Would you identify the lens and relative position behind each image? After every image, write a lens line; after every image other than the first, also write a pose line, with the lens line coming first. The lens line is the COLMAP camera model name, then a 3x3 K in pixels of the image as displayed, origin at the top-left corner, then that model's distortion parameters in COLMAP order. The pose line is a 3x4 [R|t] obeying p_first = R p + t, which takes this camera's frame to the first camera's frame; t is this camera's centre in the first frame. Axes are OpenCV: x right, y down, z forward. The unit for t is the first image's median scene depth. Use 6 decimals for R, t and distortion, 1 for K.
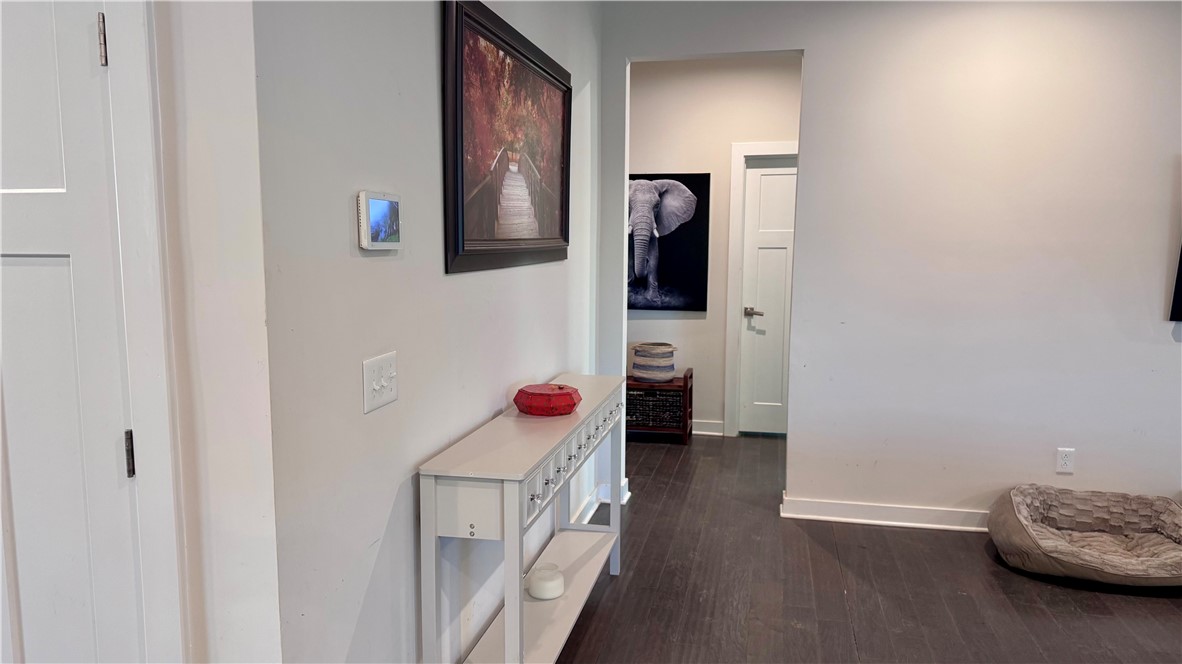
lens RADIAL K [[829.6, 0, 567.9], [0, 829.6, 338.0], [0, 0, 1]] dist [0.070275, -0.077467]
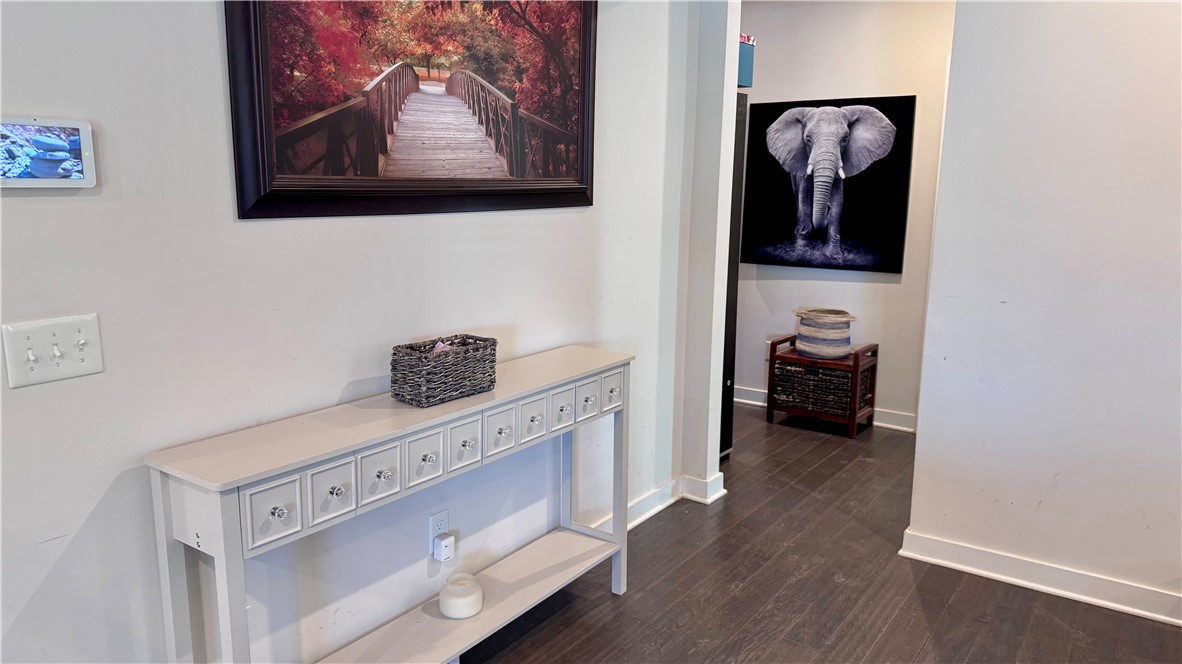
lens RADIAL K [[829.6, 0, 588.6], [0, 829.6, 332.4], [0, 0, 1]] dist [0.070275, -0.077467]
pose [[0.921942, 0.078643, -0.379259, 0.204541], [-0.054811, 0.995806, 0.073249, -0.019304], [0.383429, -0.046744, 0.922387, 0.156151]]
